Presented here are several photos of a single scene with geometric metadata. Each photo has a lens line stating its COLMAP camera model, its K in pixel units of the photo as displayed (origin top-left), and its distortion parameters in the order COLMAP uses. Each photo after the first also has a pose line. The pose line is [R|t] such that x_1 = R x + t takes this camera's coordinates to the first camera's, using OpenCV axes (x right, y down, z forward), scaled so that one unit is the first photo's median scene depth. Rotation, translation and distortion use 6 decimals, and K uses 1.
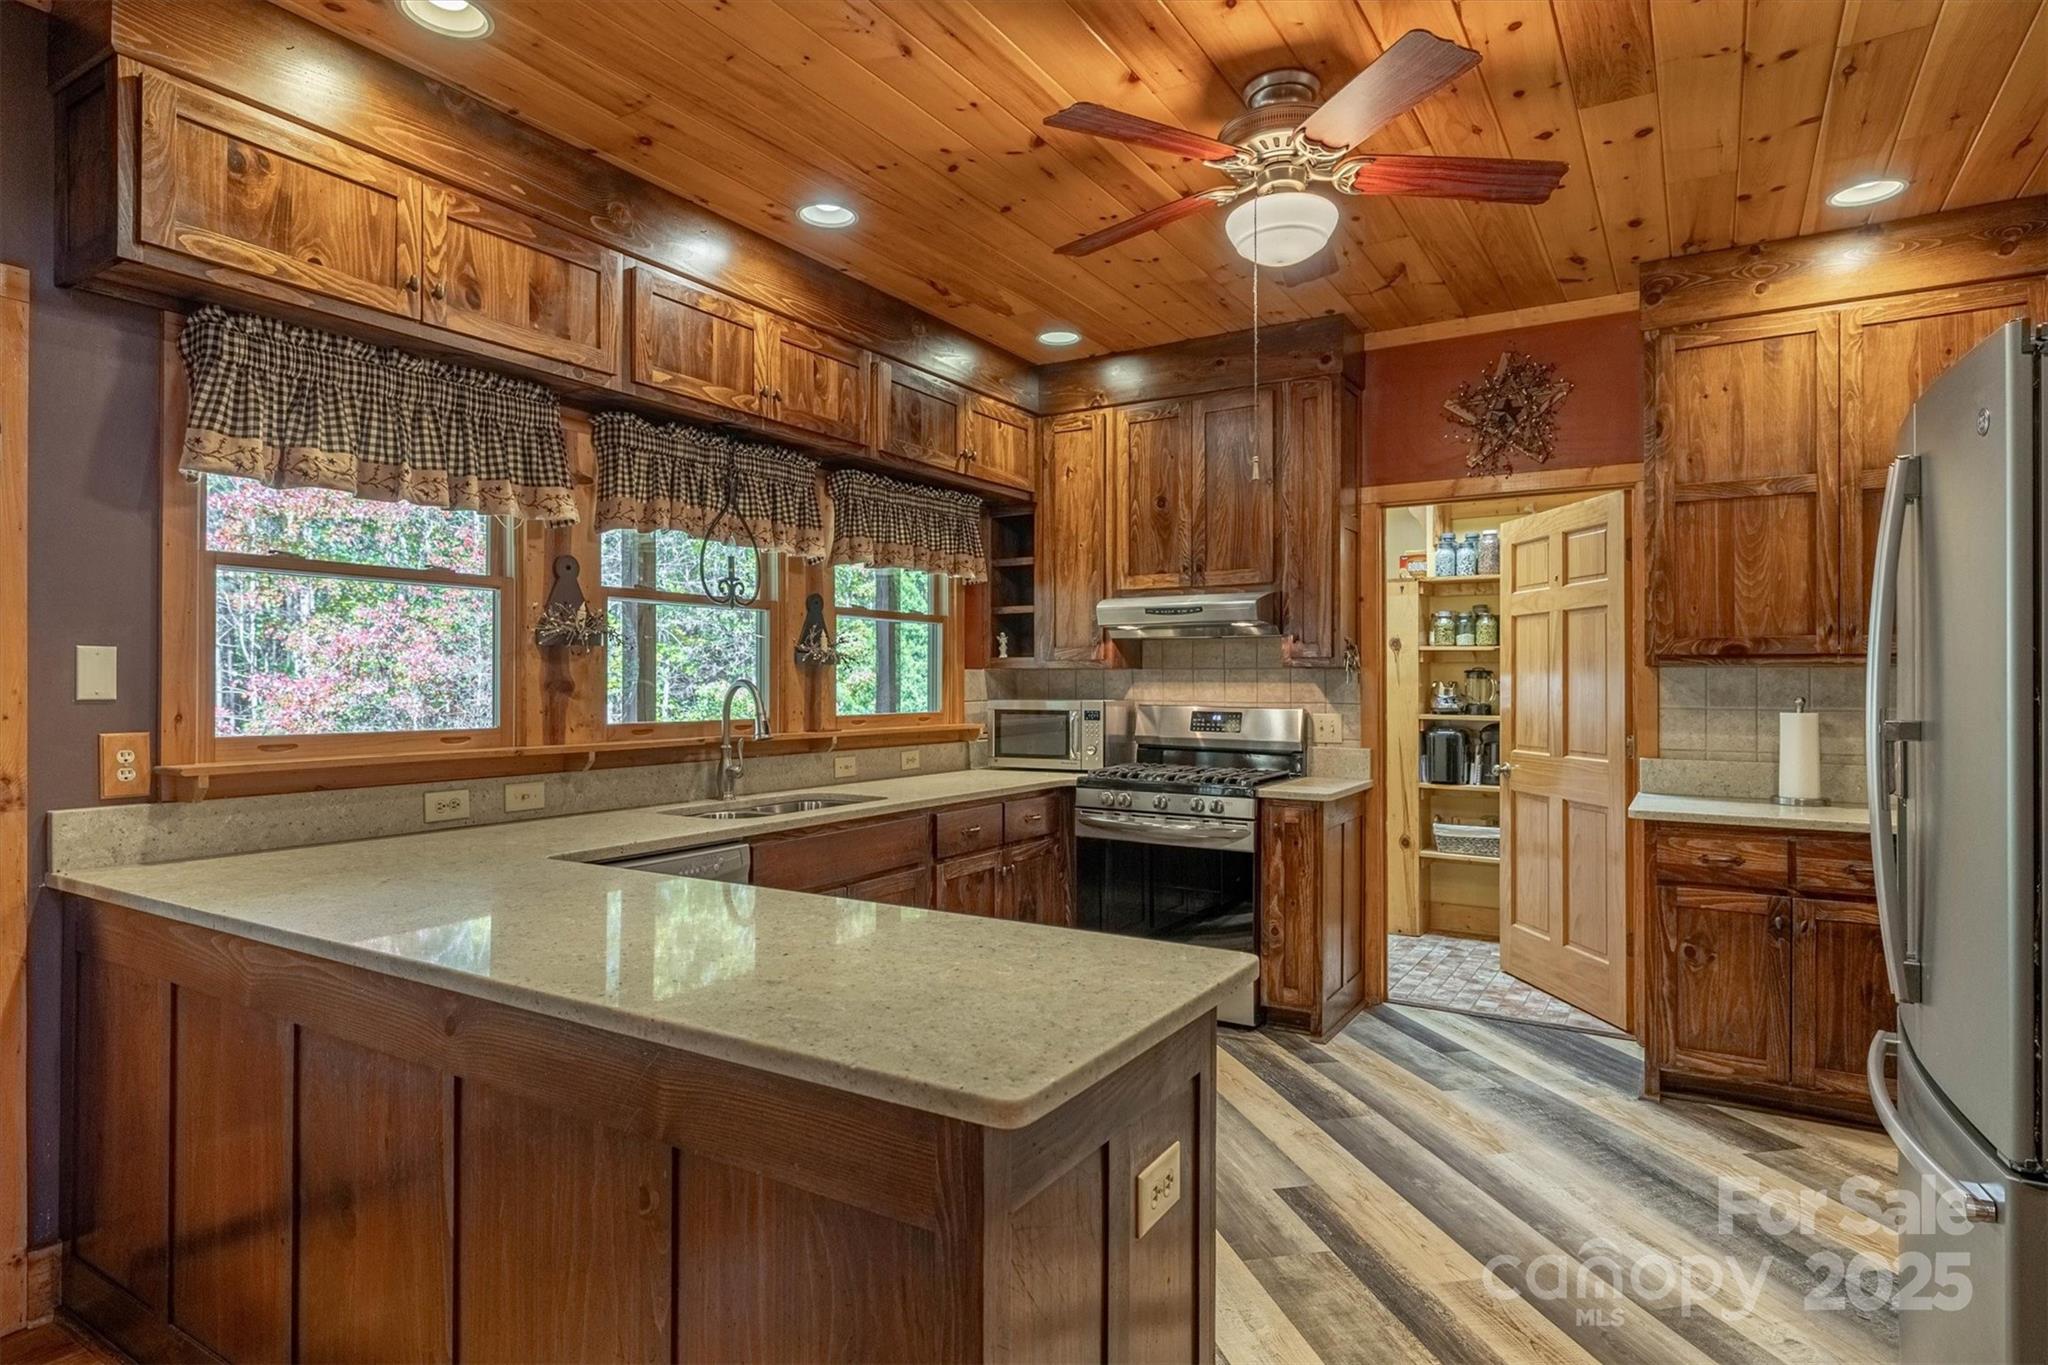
lens RADIAL K [[1115.0, 0, 1024.0], [0, 1115.0, 682.5], [0, 0, 1]] dist [0.001704, 0.000279]
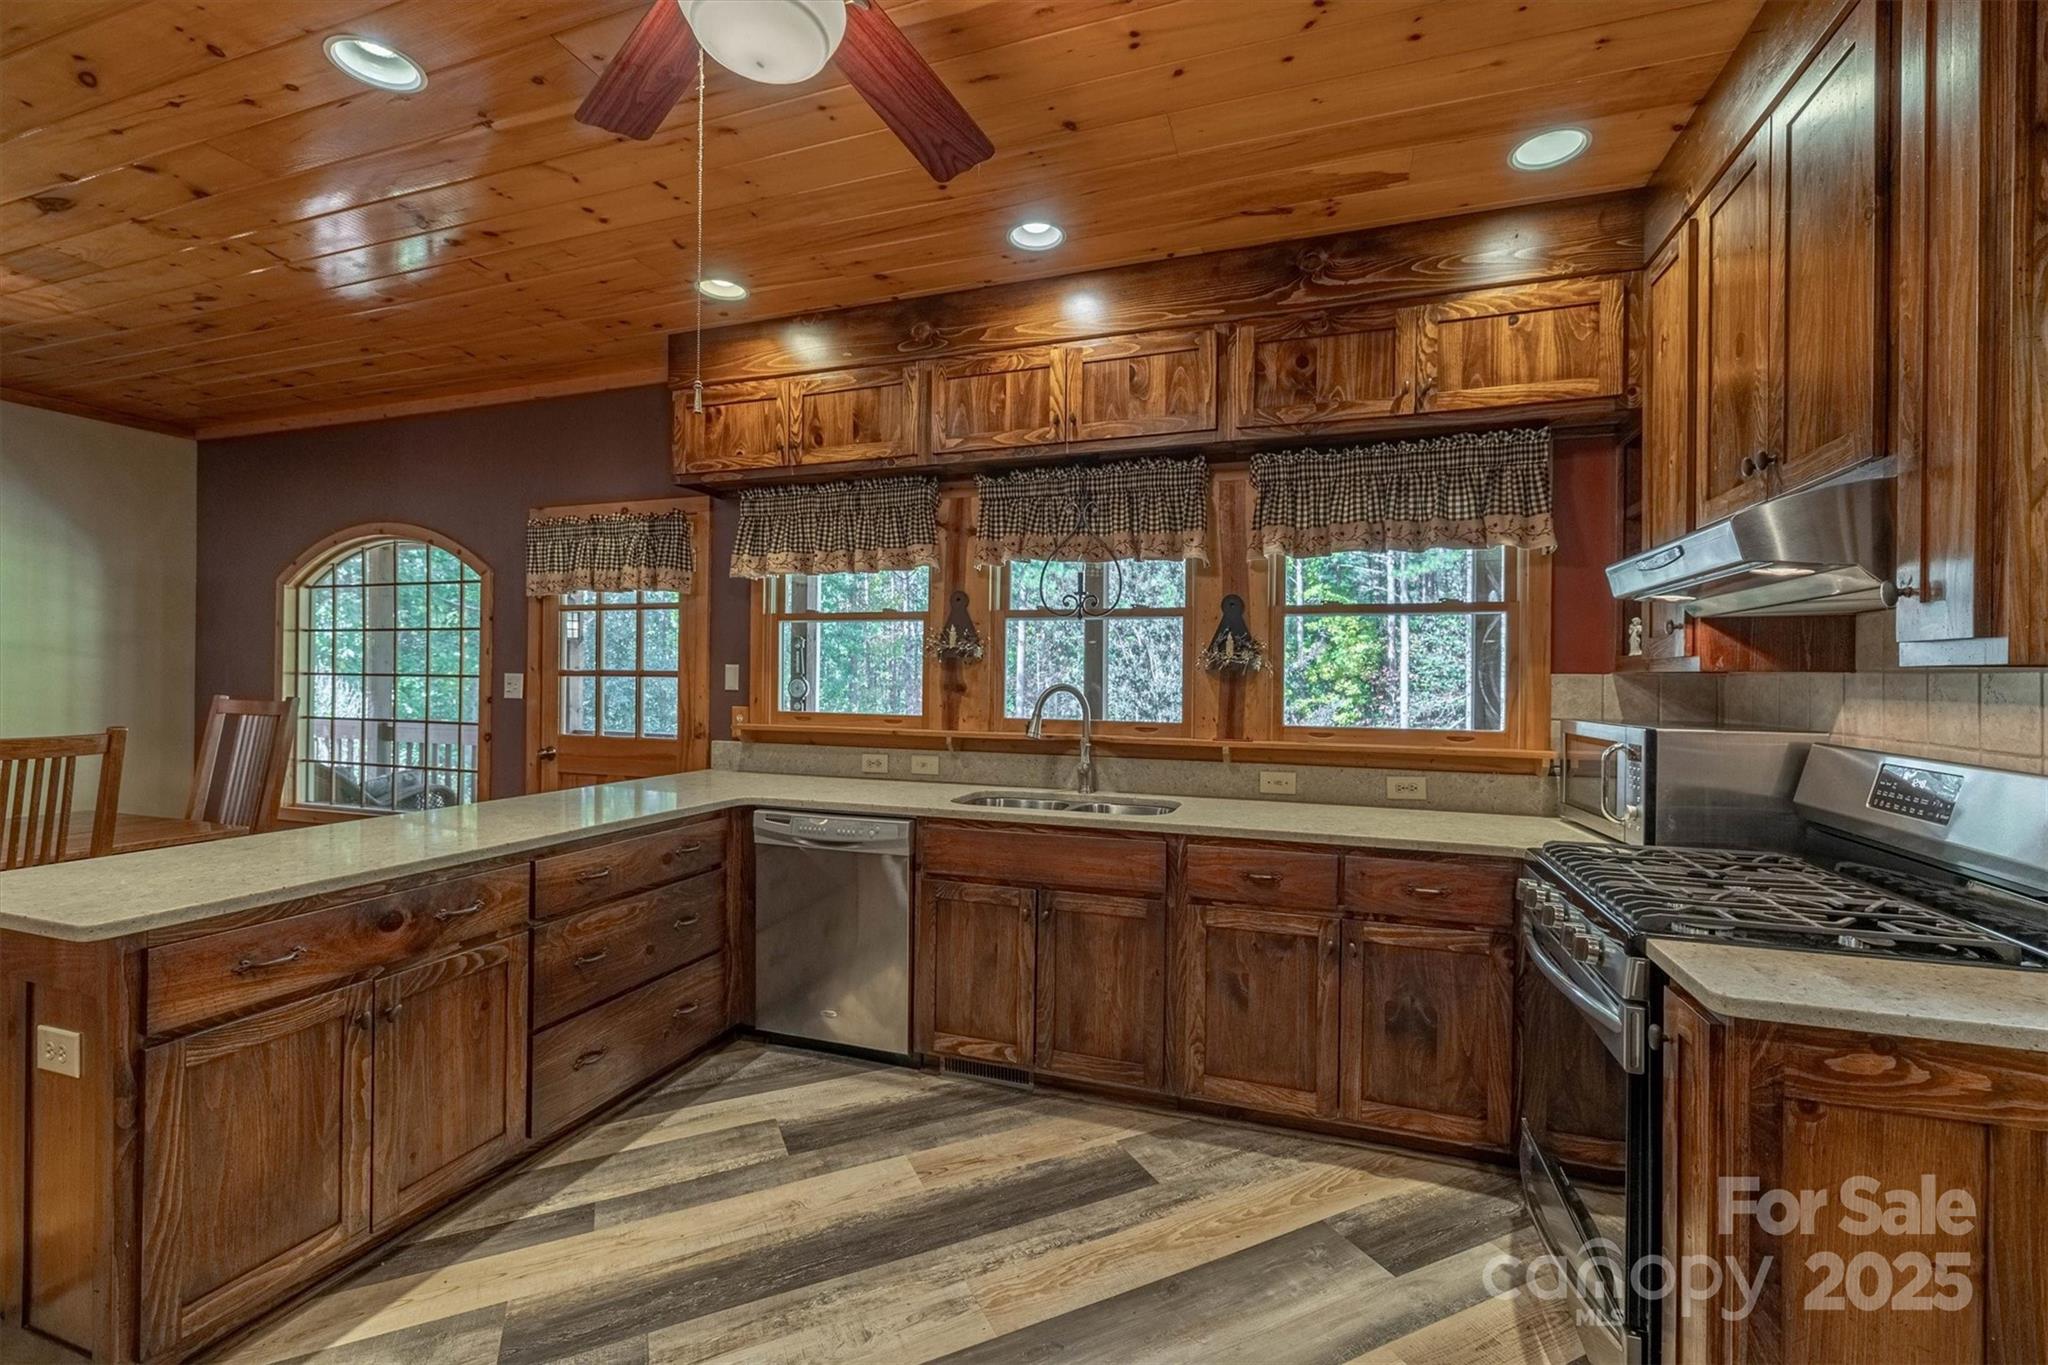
lens RADIAL K [[856.9, 0, 1024.0], [0, 856.9, 682.5], [0, 0, 1]] dist [0.000056, 0.000155]
pose [[0.211120, 0.002384, -0.977457, 0.496135], [-0.013211, 0.999913, -0.000414, -0.003064], [0.977371, 0.013000, 0.211133, 0.683258]]
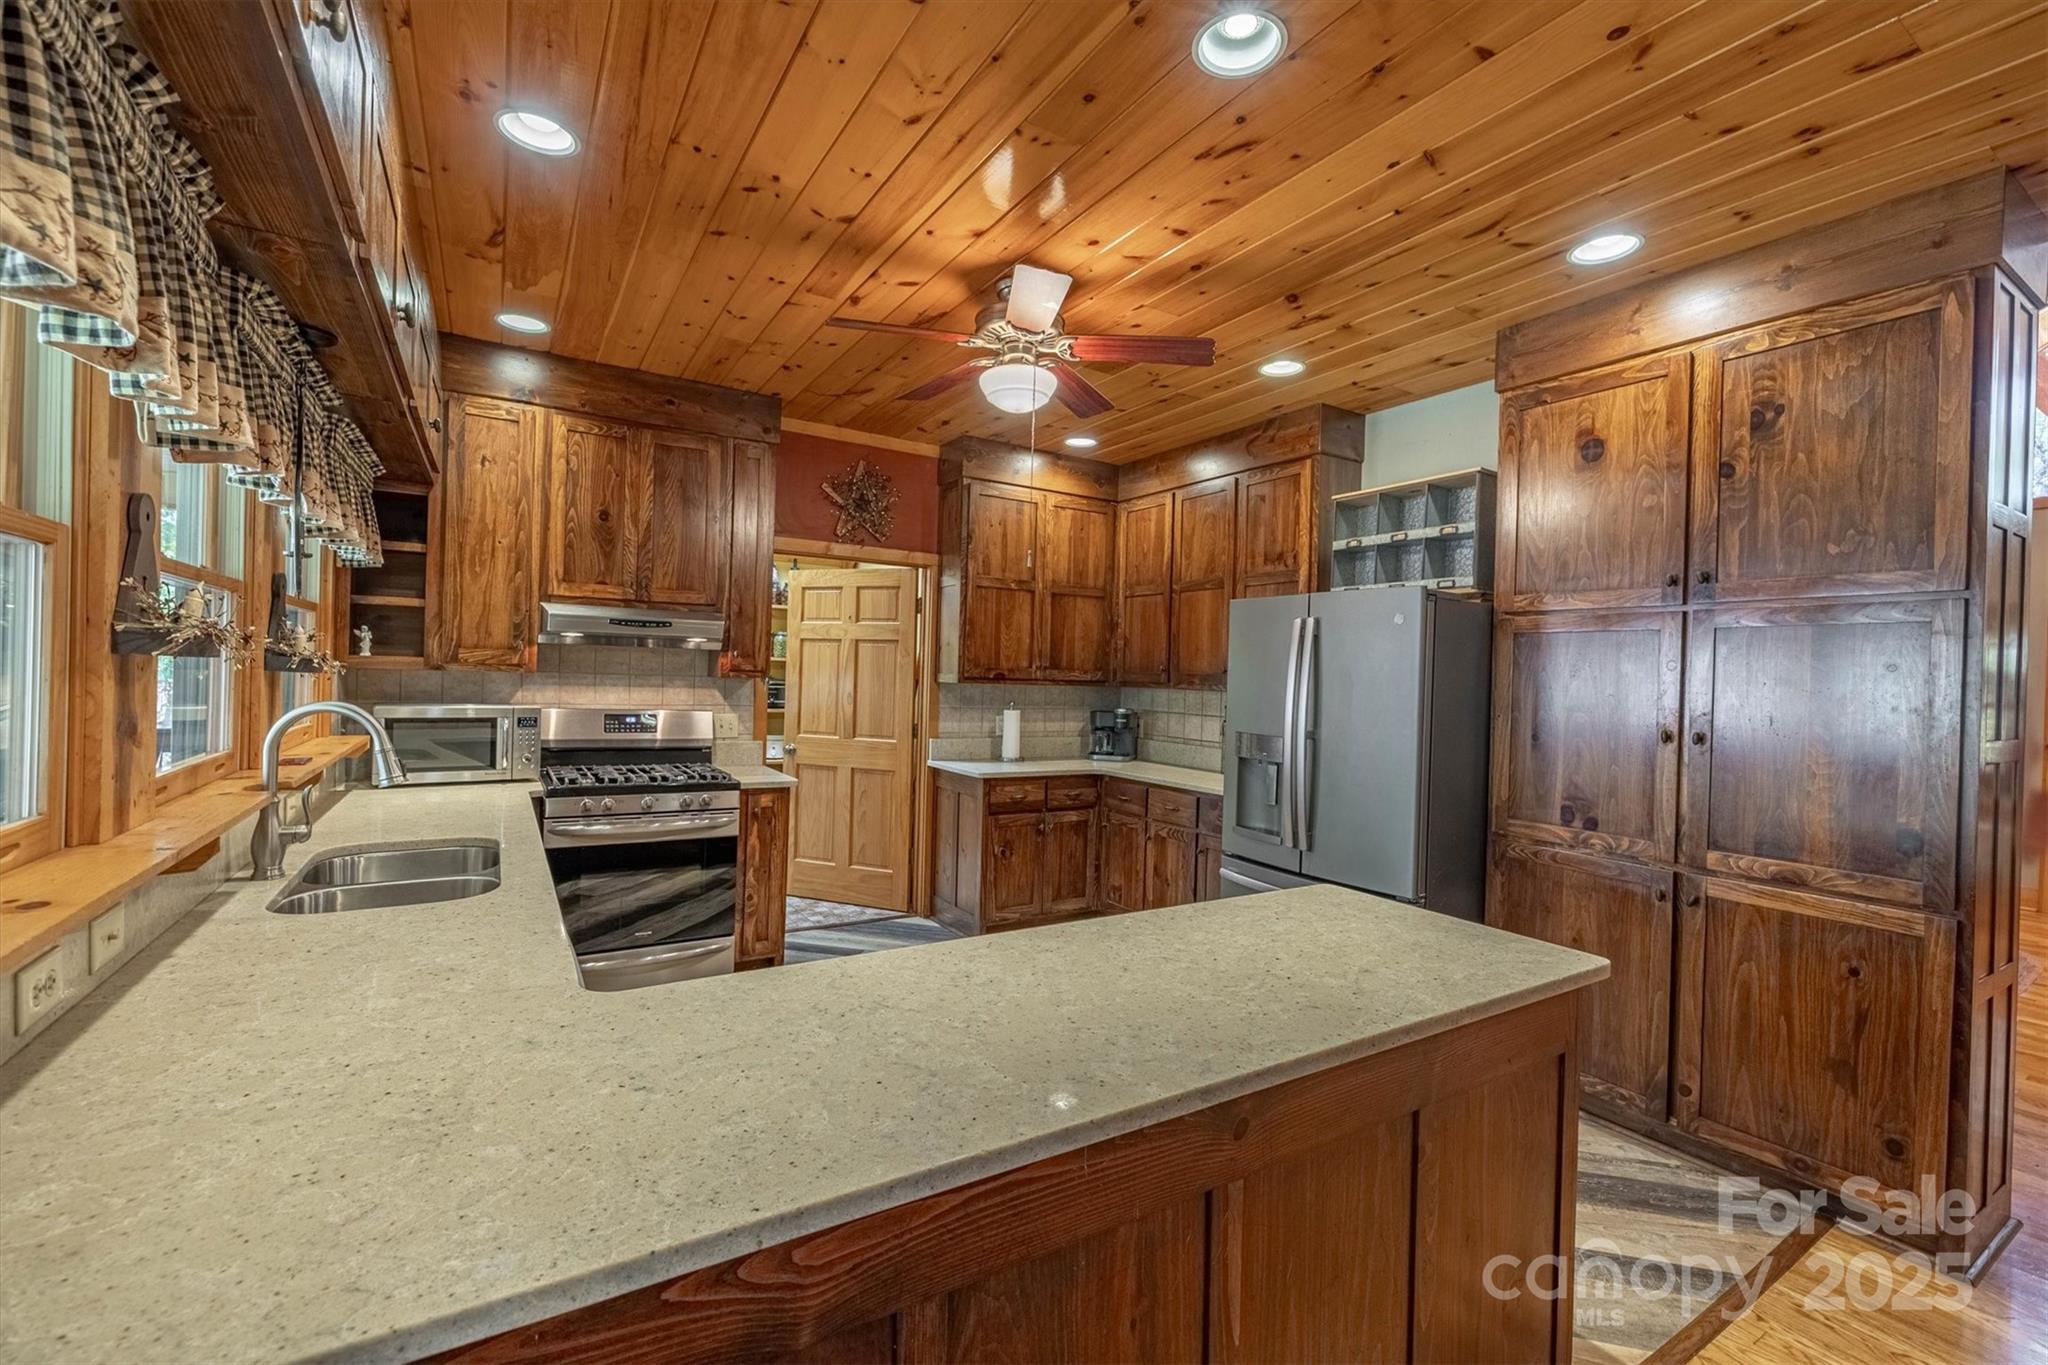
lens RADIAL K [[856.9, 0, 1024.0], [0, 856.9, 682.5], [0, 0, 1]] dist [0.000056, 0.000155]
pose [[0.446246, 0.003960, 0.894902, -0.475292], [-0.028326, 0.999552, 0.009702, -0.028115], [-0.894462, -0.029679, 0.446158, 0.325285]]
